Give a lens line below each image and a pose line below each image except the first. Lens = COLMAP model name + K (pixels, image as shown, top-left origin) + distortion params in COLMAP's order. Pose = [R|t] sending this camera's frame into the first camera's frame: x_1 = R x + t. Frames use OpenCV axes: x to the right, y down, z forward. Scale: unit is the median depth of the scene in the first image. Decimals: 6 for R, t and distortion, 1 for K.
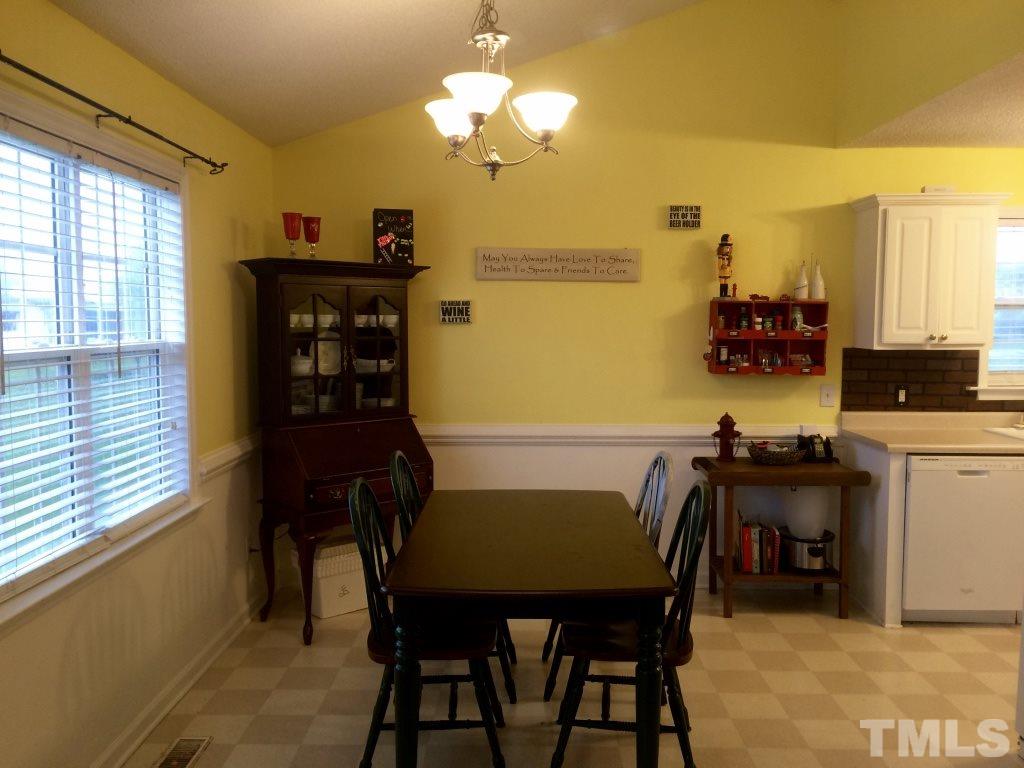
lens RADIAL K [[875.7, 0, 513.7], [0, 875.7, 383.4], [0, 0, 1]] dist [0.056280, -0.068323]
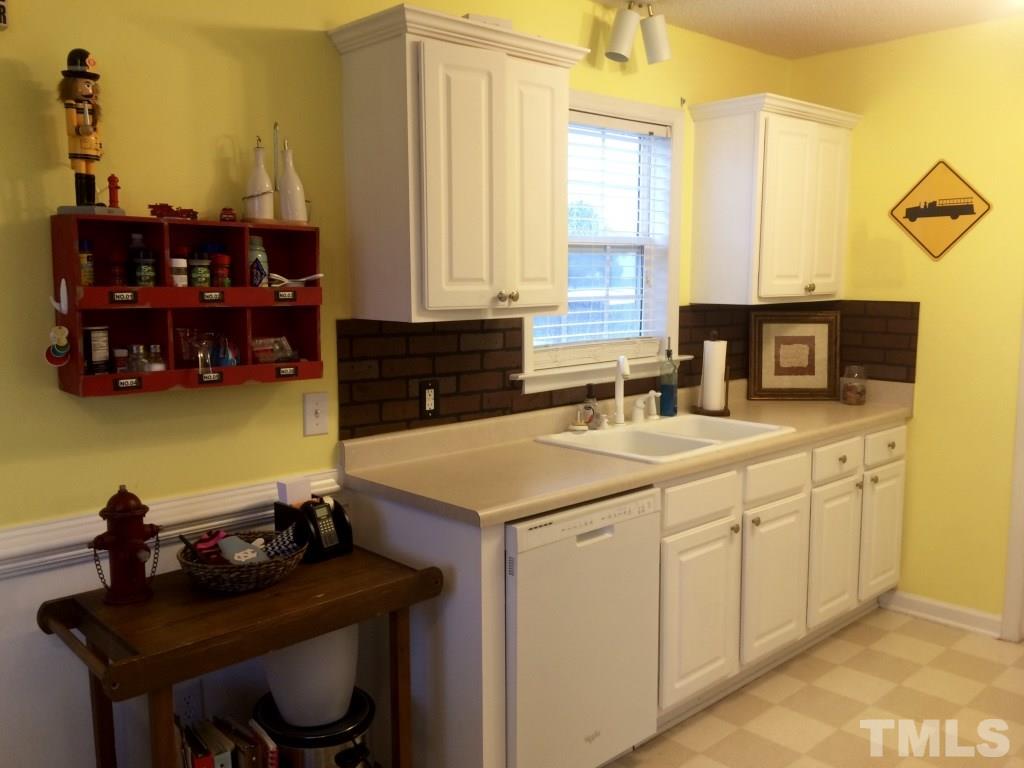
lens RADIAL K [[875.7, 0, 514.6], [0, 875.7, 383.6], [0, 0, 1]] dist [0.056280, -0.068323]
pose [[0.723704, -0.089324, 0.684305, 0.093957], [0.056975, 0.995936, 0.069747, -0.033688], [-0.687754, -0.011488, 0.725853, 0.564129]]
